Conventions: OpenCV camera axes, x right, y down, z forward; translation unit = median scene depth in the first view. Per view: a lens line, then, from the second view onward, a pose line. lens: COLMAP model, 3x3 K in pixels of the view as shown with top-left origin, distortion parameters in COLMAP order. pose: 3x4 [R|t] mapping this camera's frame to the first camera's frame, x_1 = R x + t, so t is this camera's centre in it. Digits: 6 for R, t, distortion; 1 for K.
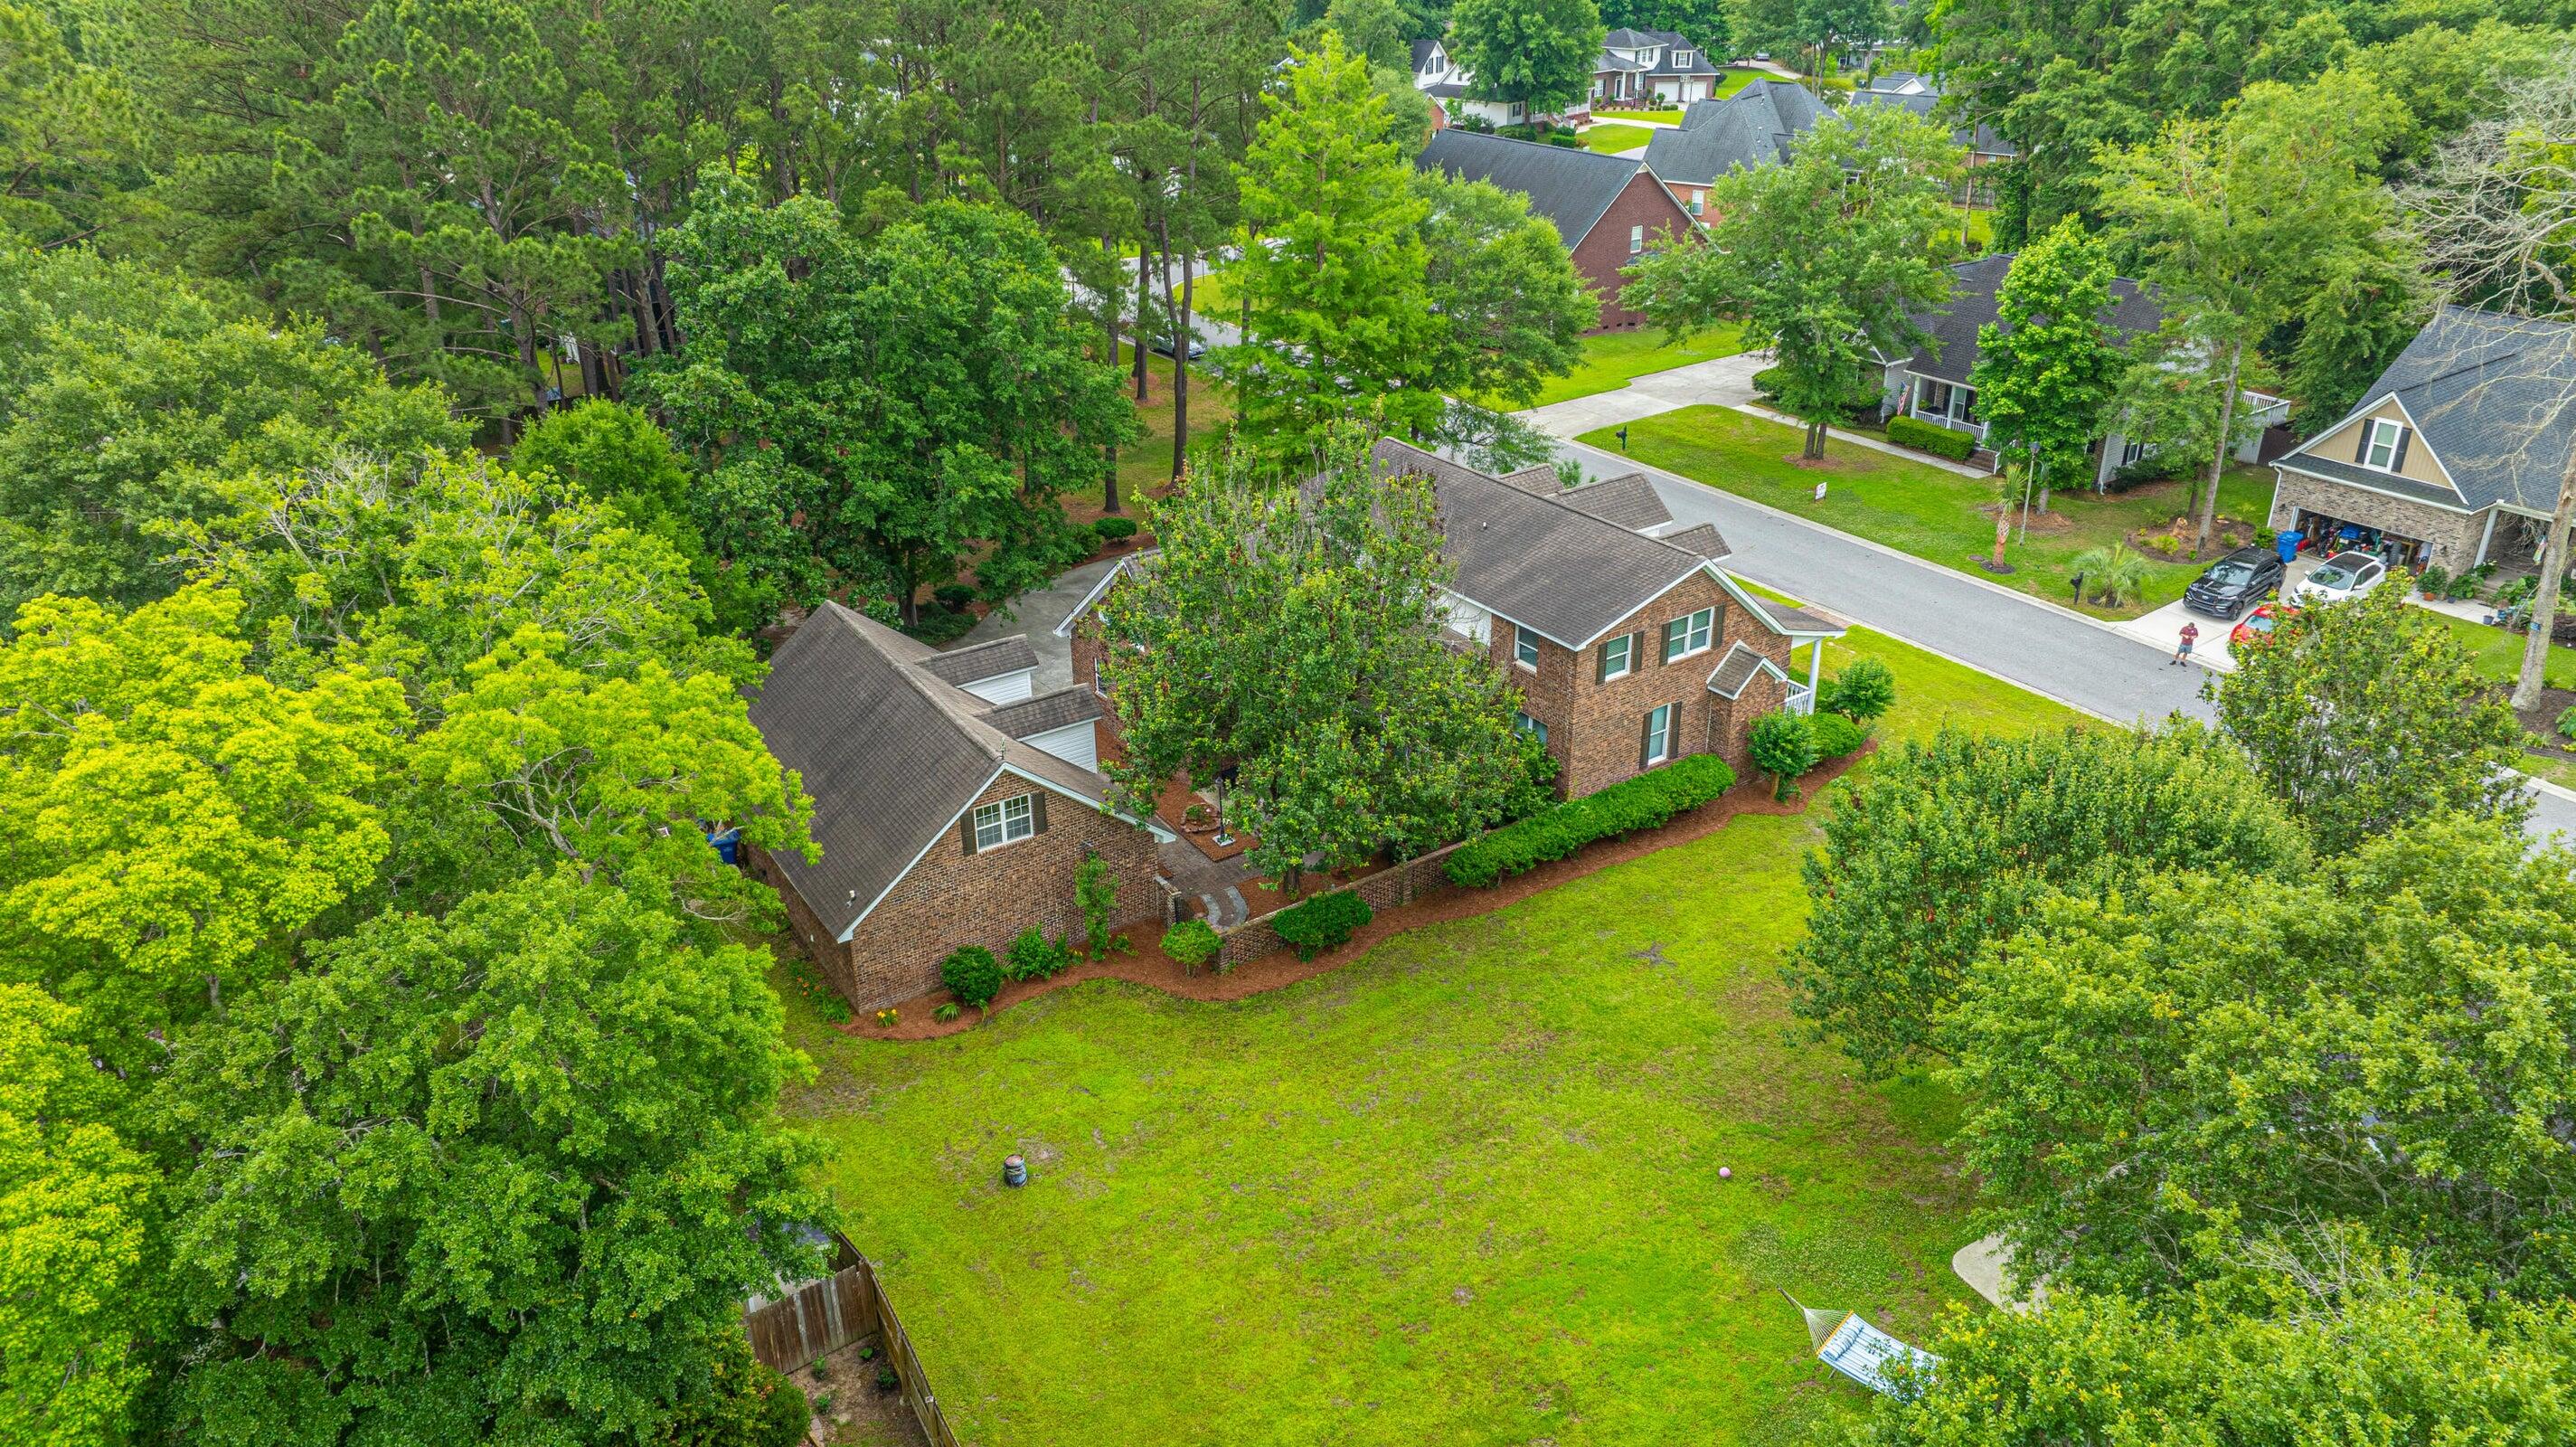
lens RADIAL K [[1818.6, 0, 1292.3], [0, 1818.6, 728.4], [0, 0, 1]] dist [-0.042992, 0.046488]
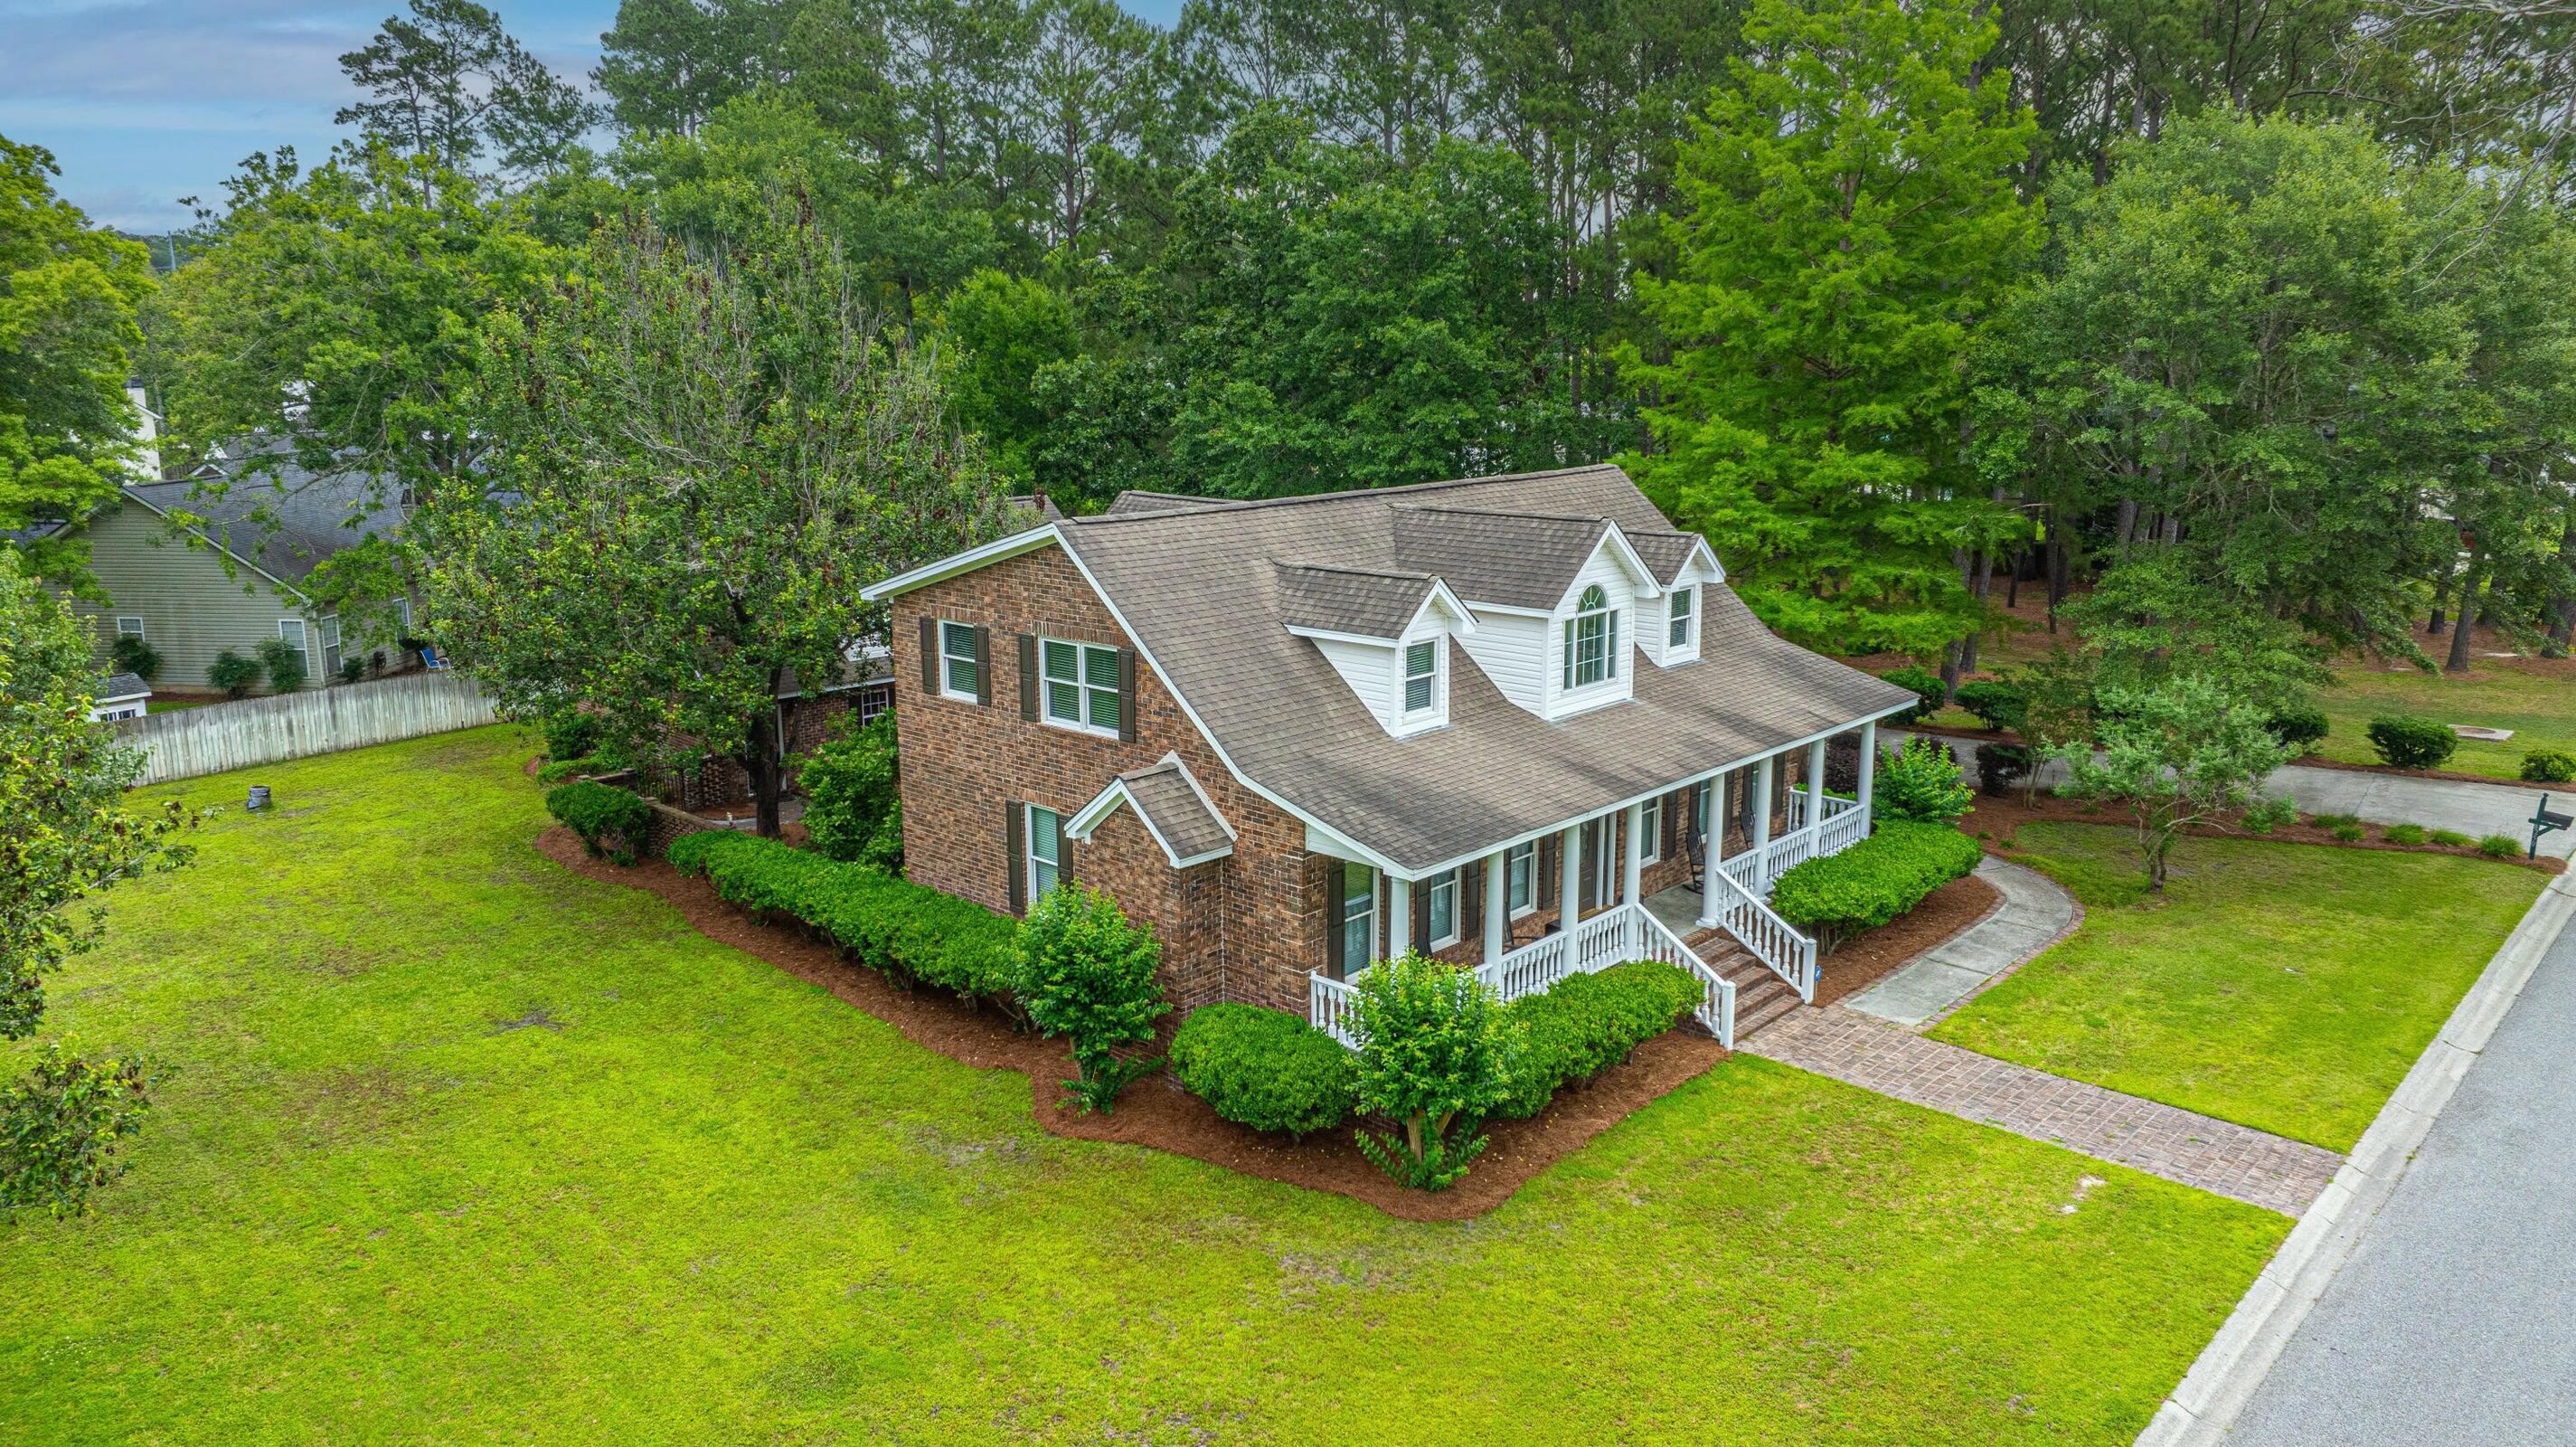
lens RADIAL K [[1818.6, 0, 1288.8], [0, 1818.6, 729.1], [0, 0, 1]] dist [-0.042992, 0.046488]
pose [[0.208658, 0.214376, -0.954204, 0.772530], [-0.421470, 0.900138, 0.110066, -0.130412], [0.882511, 0.379202, 0.278175, 0.977071]]
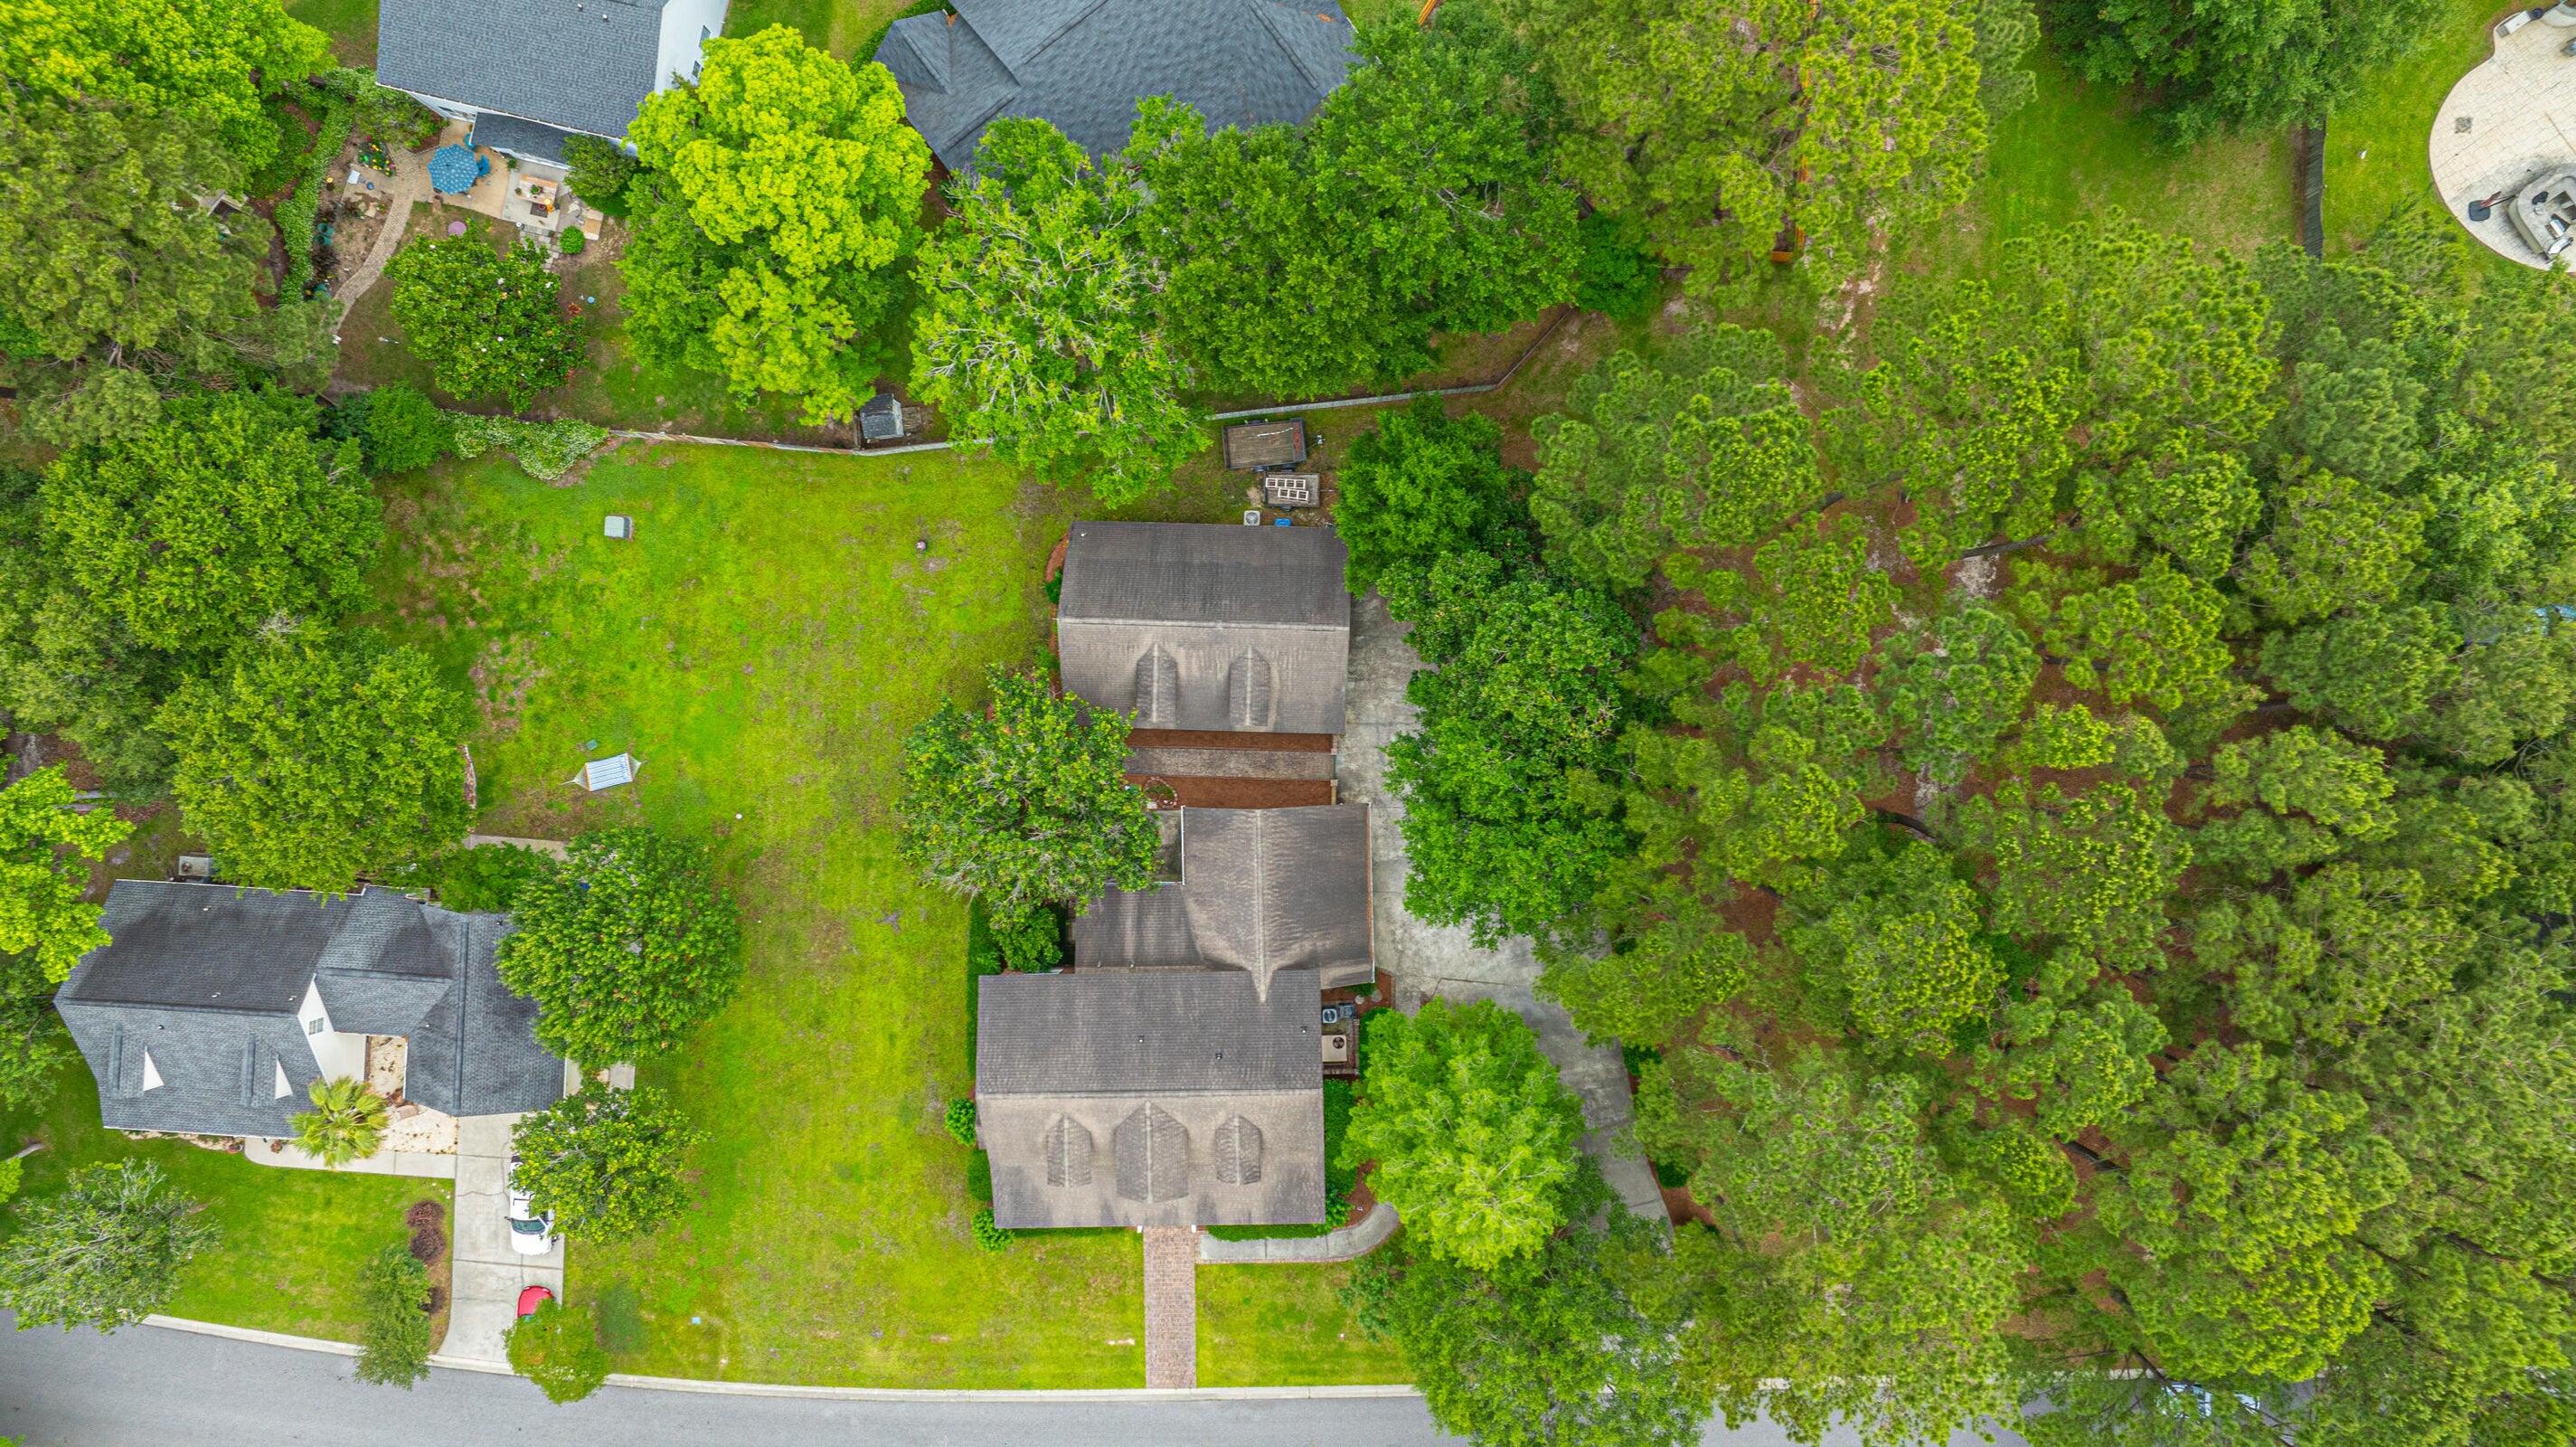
lens RADIAL K [[1818.6, 0, 1287.2], [0, 1818.6, 720.5], [0, 0, 1]] dist [-0.042992, 0.046488]
pose [[-0.563126, 0.825951, 0.026336, -0.224441], [-0.337956, -0.259263, 0.904747, -1.524685], [0.754105, 0.500586, 0.425134, 0.413021]]
